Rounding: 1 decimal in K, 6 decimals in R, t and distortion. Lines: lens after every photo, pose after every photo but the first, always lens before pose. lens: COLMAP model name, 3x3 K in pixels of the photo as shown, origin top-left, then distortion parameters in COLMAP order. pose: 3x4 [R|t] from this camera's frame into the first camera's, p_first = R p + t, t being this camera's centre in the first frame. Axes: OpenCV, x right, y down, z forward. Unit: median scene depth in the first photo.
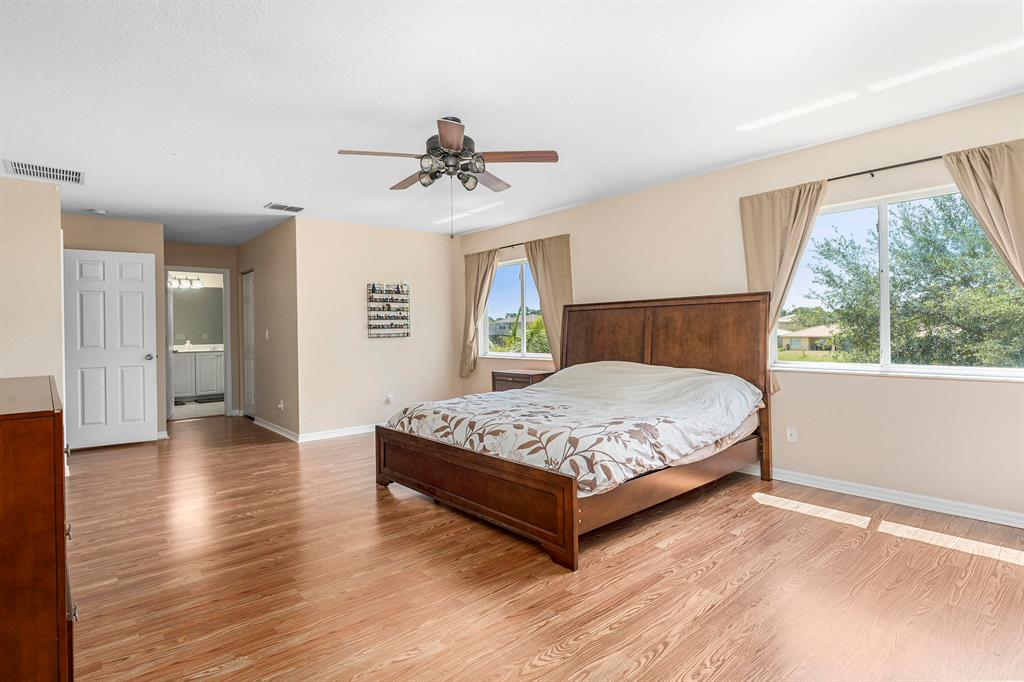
lens RADIAL K [[504.8, 0, 509.2], [0, 504.8, 343.1], [0, 0, 1]] dist [-0.033433, 0.000960]
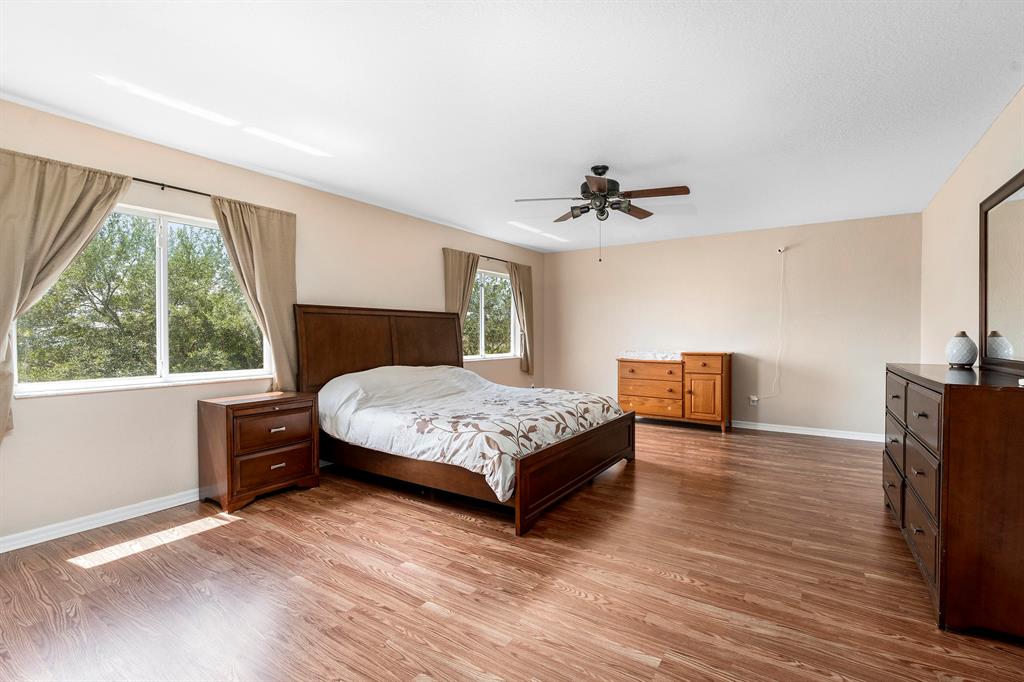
lens RADIAL K [[470.0, 0, 507.2], [0, 470.0, 336.2], [0, 0, 1]] dist [-0.002974, 0.001319]
pose [[-0.248397, 0.002218, 0.968656, -0.969258], [0.018332, 0.999829, 0.002411, -0.027620], [-0.968485, 0.018356, -0.248396, 1.213663]]
